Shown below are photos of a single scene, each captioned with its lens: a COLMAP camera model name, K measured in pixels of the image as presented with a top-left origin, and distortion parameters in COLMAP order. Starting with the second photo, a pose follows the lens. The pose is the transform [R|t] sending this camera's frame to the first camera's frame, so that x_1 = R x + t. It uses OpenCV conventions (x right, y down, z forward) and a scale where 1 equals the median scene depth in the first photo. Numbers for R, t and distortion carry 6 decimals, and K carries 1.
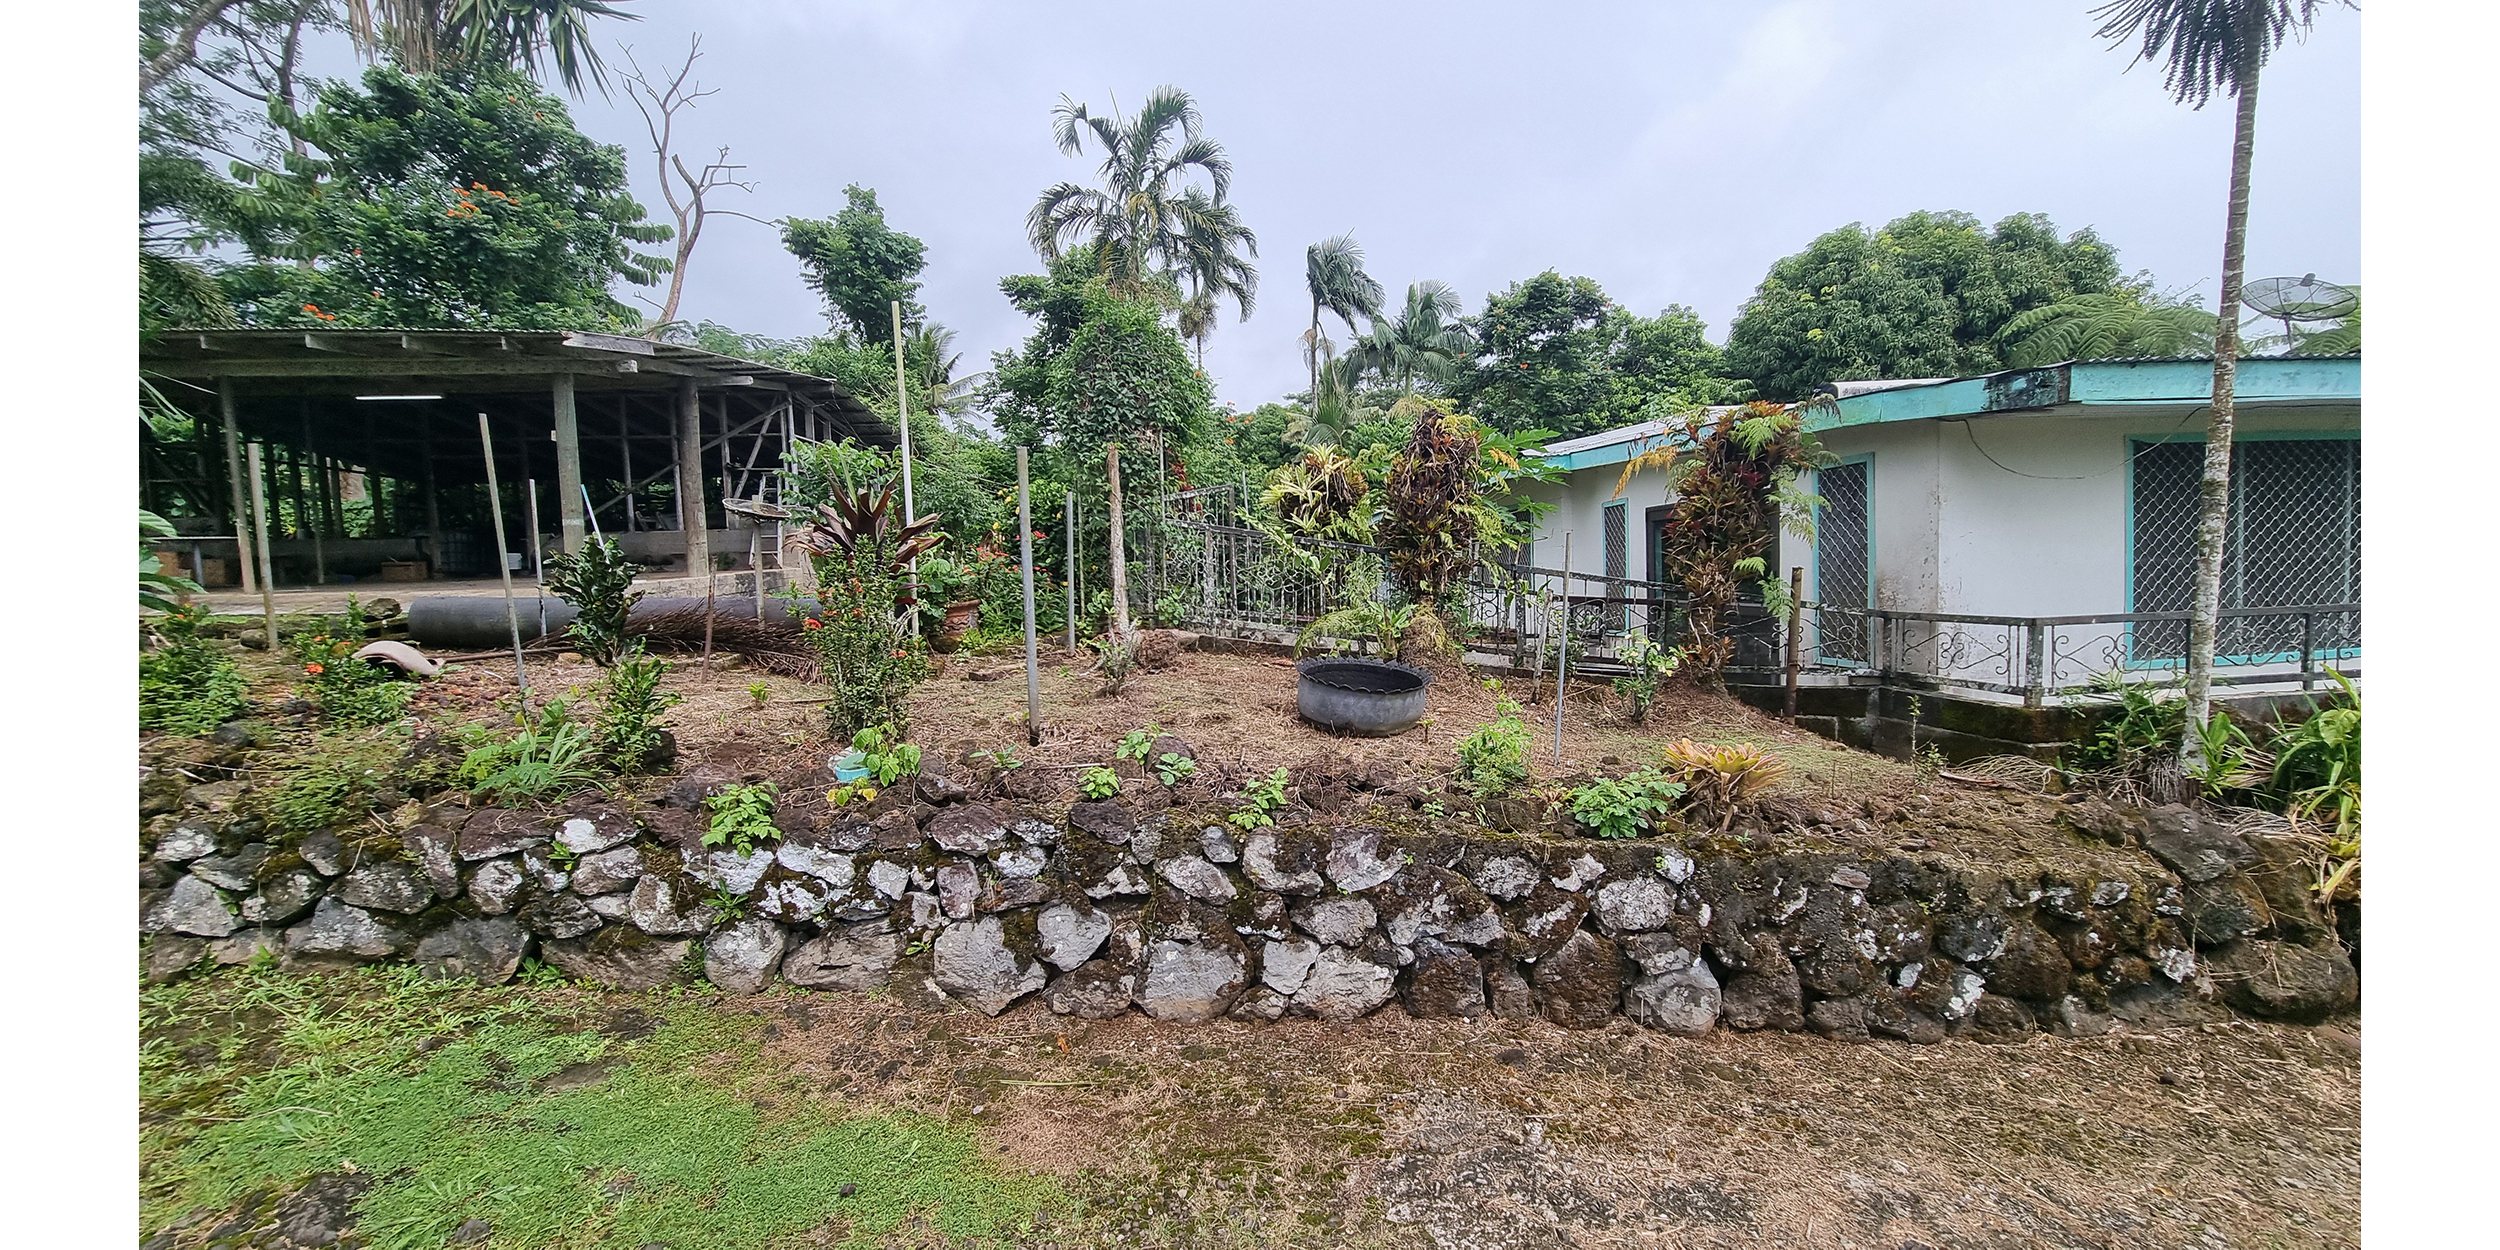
lens RADIAL K [[905.4, 0, 1256.5], [0, 905.4, 636.9], [0, 0, 1]] dist [0.002042, -0.001822]
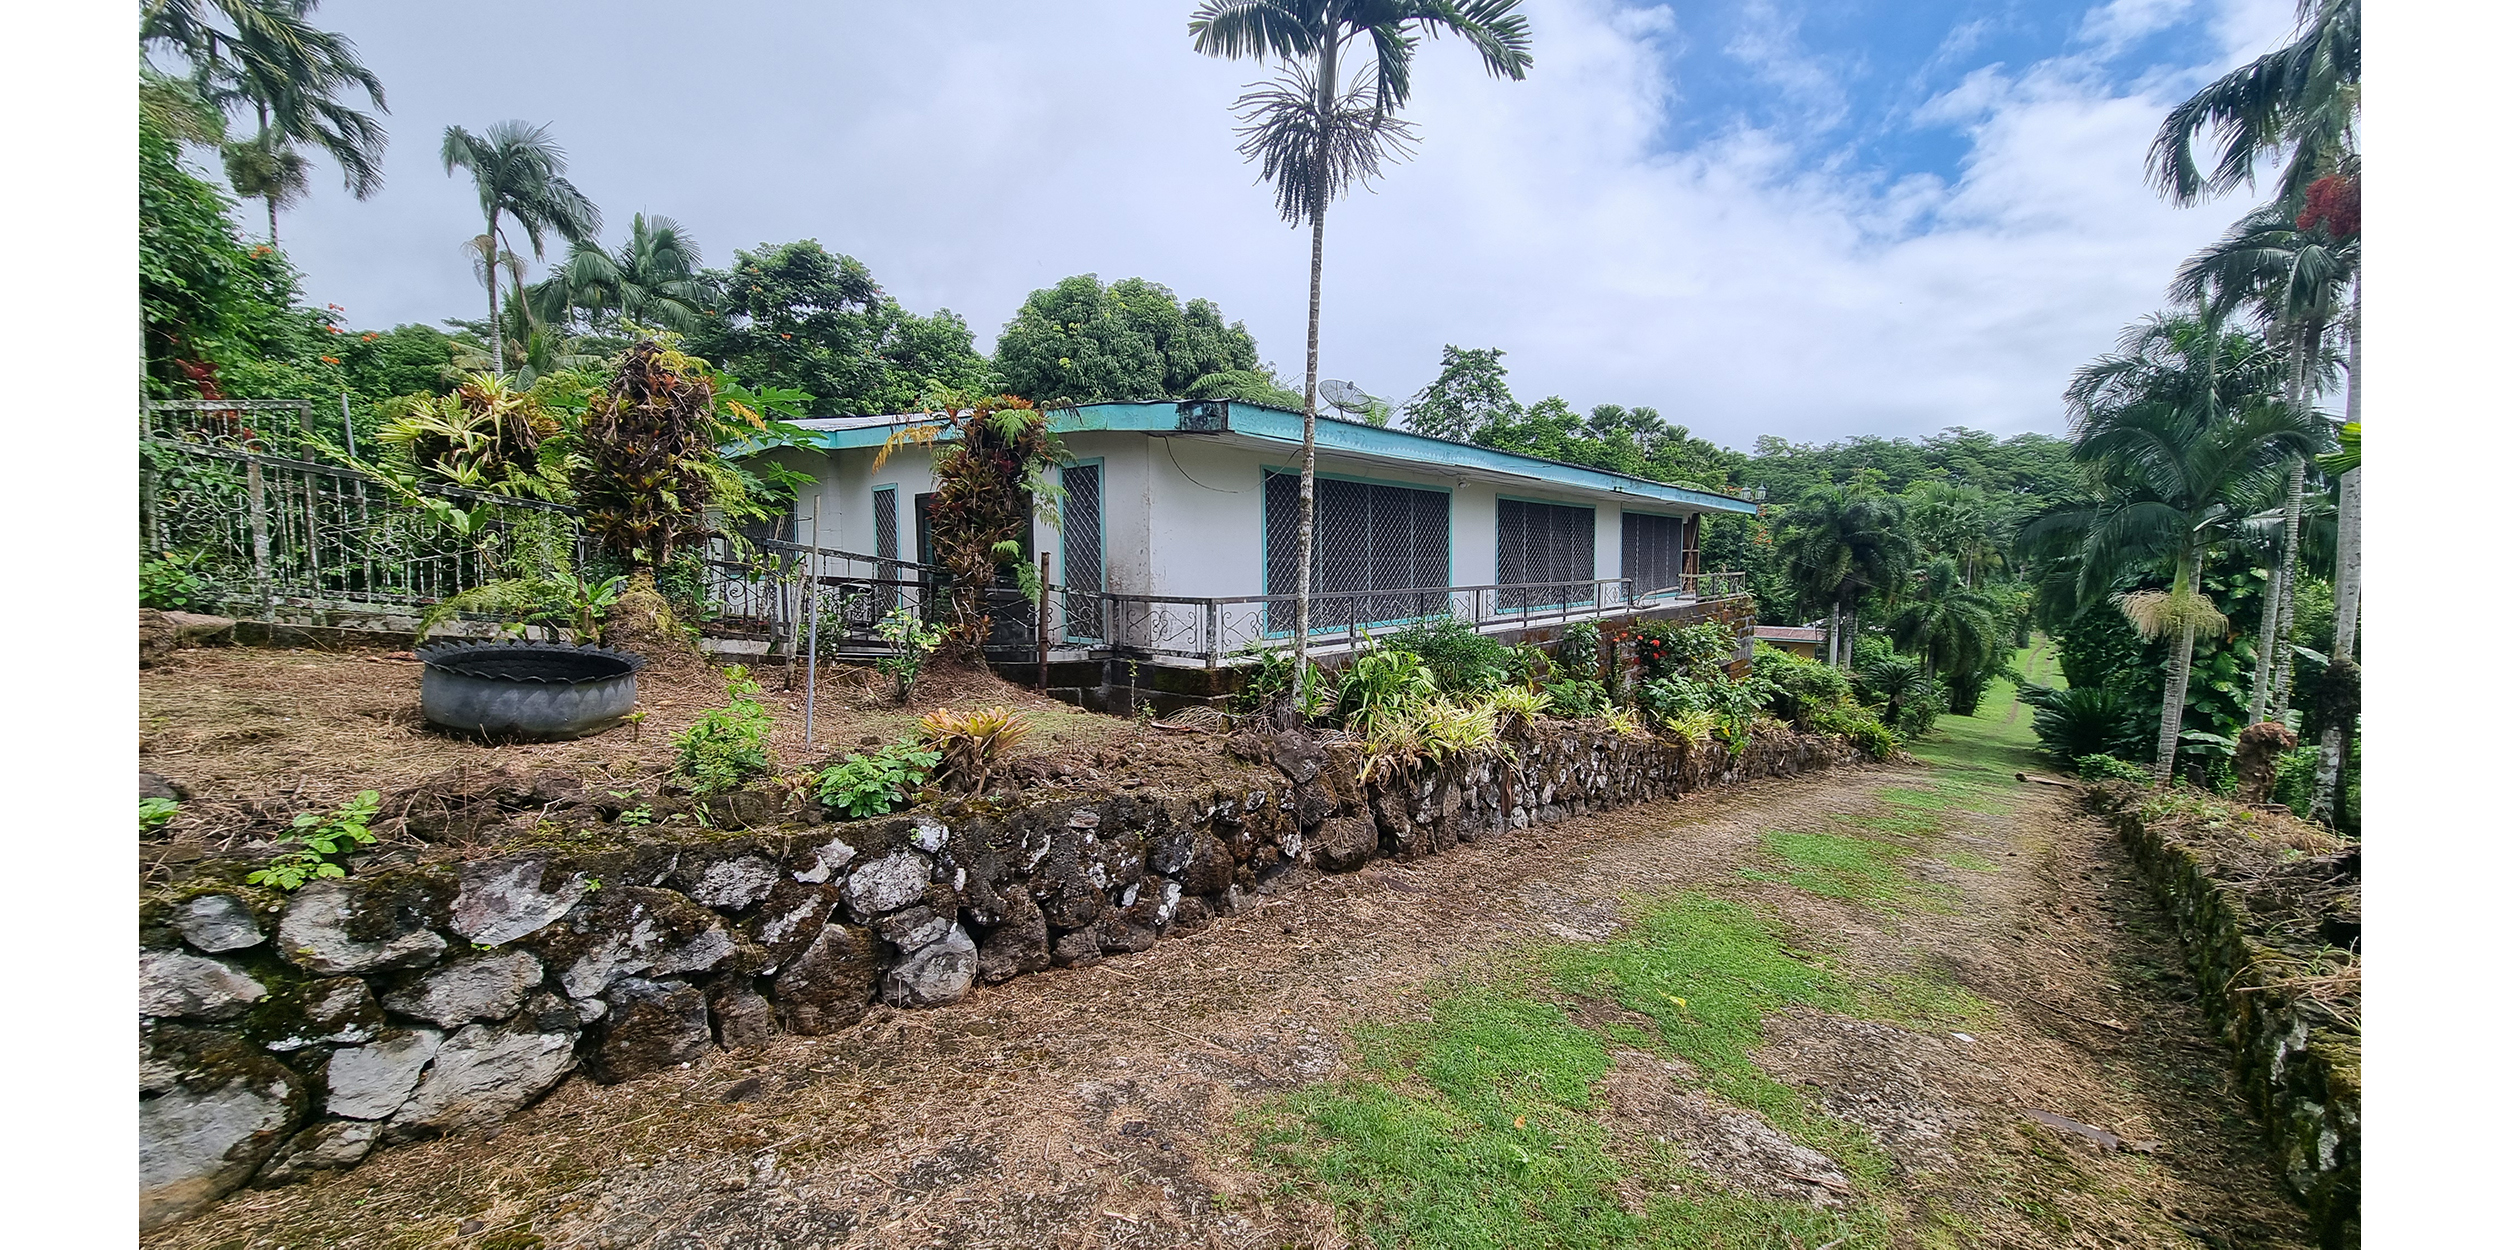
lens RADIAL K [[905.4, 0, 1262.8], [0, 905.4, 636.0], [0, 0, 1]] dist [0.002042, -0.001822]
pose [[0.724986, -0.018633, 0.688511, 0.041395], [0.018034, 0.999805, 0.008068, 0.028351], [-0.688527, 0.006567, 0.725181, 0.031656]]
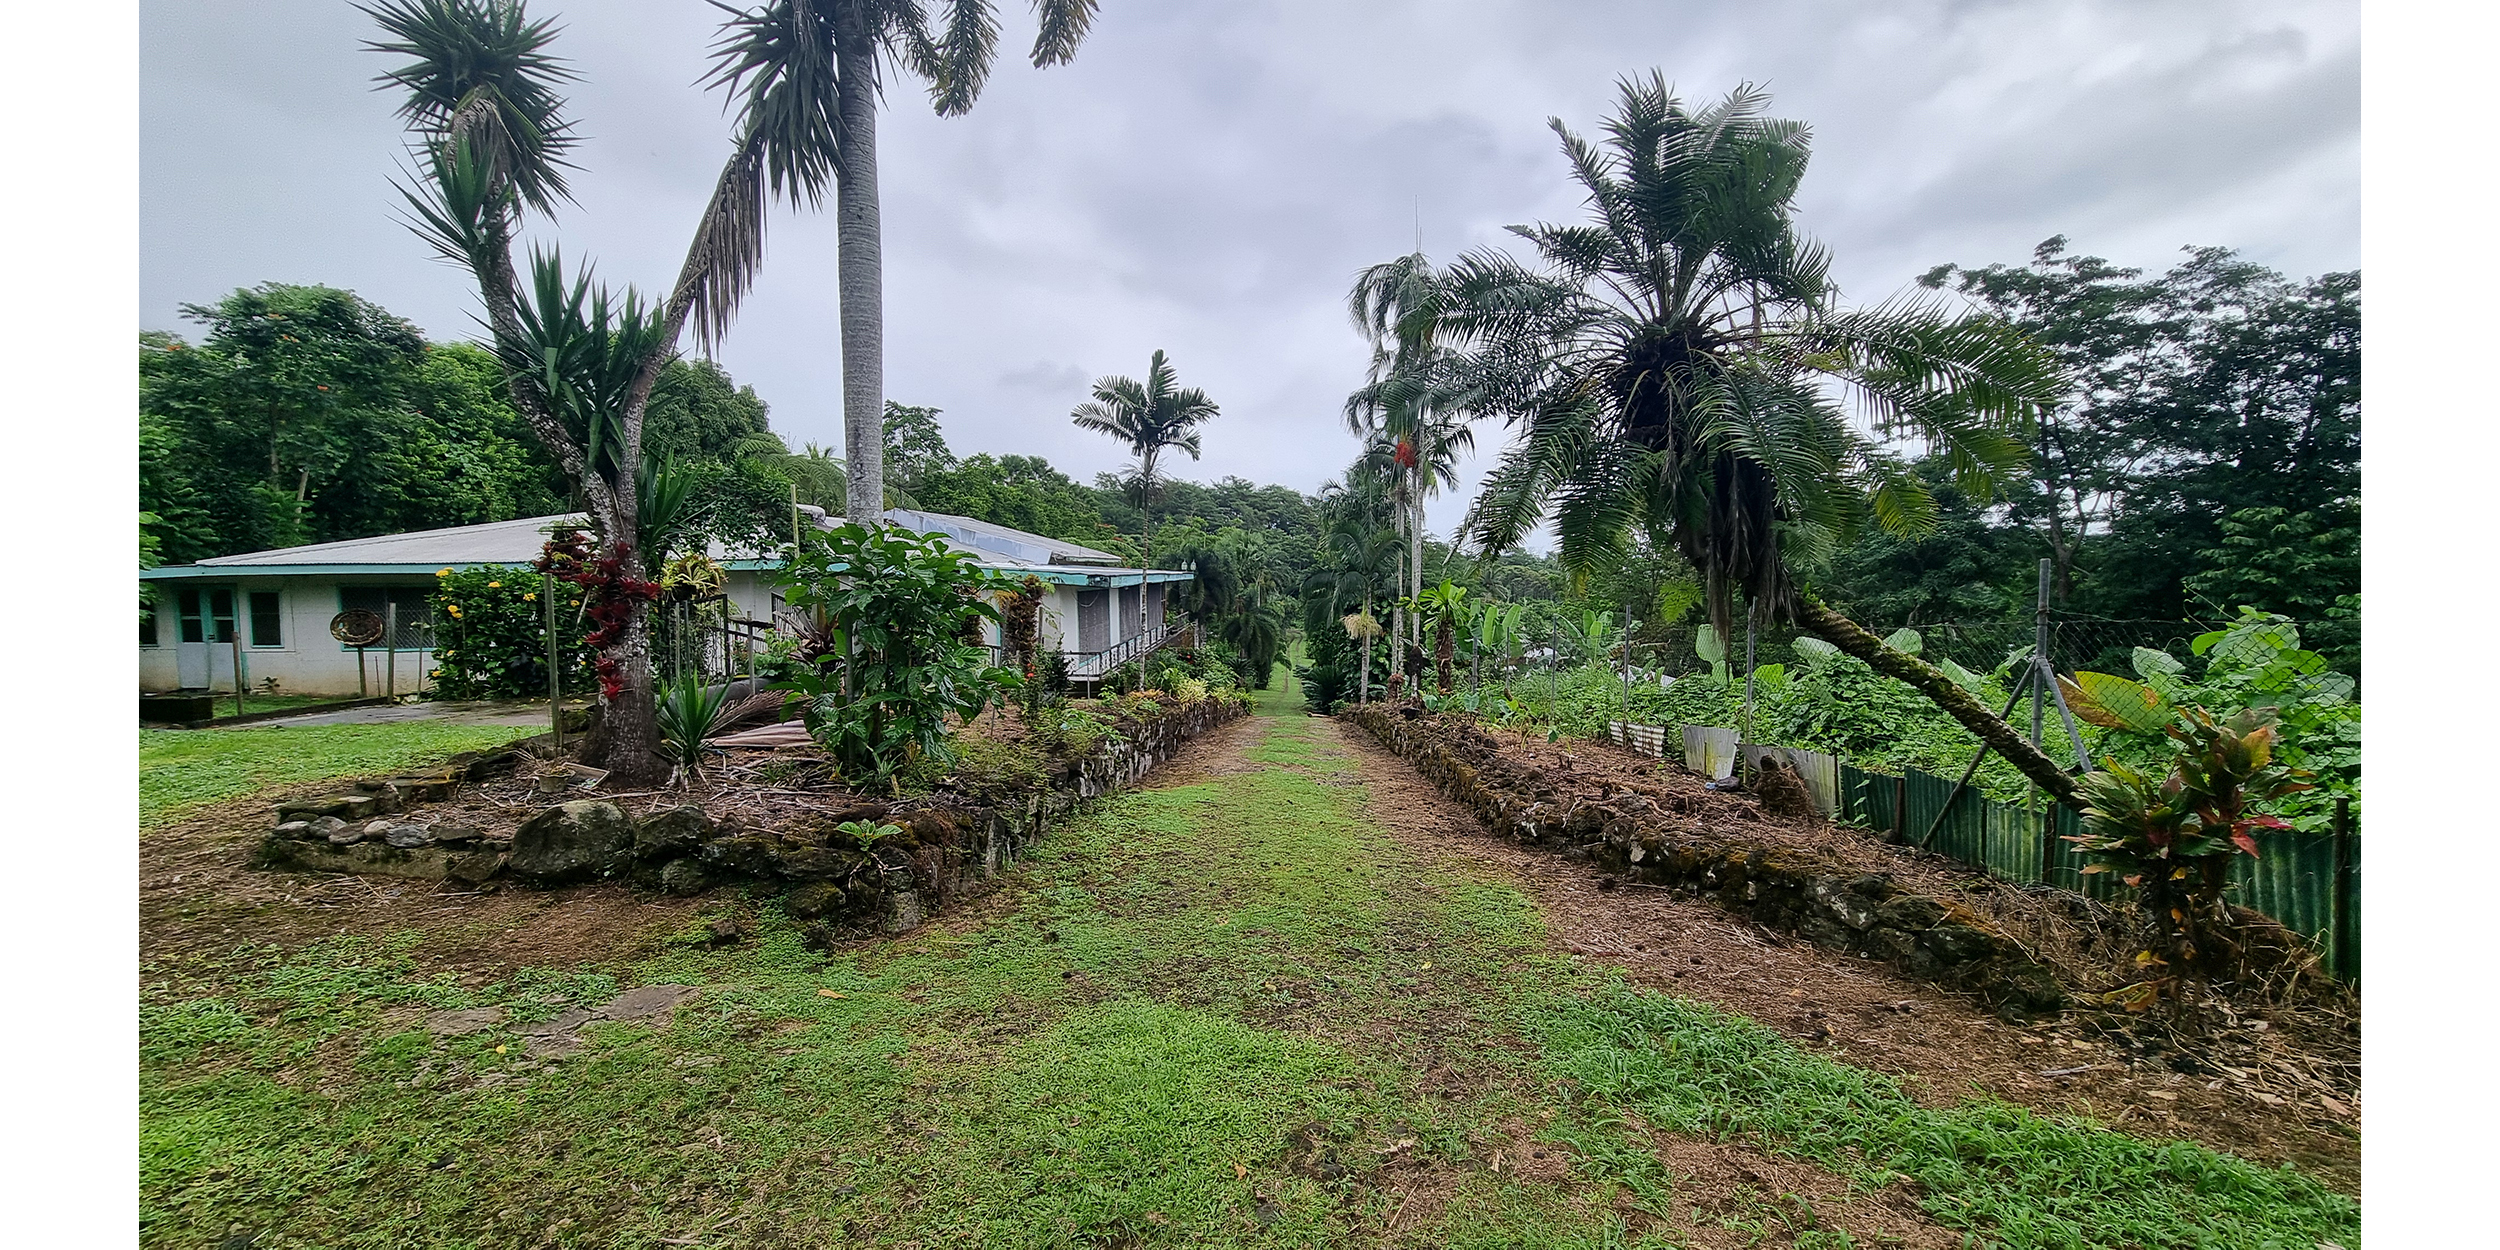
lens RADIAL K [[905.4, 0, 1256.3], [0, 905.4, 628.8], [0, 0, 1]] dist [0.002042, -0.001822]
pose [[0.133540, -0.023824, 0.990757, -2.571698], [0.063823, 0.997843, 0.015391, -0.129191], [-0.988986, 0.061178, 0.134772, 0.012788]]
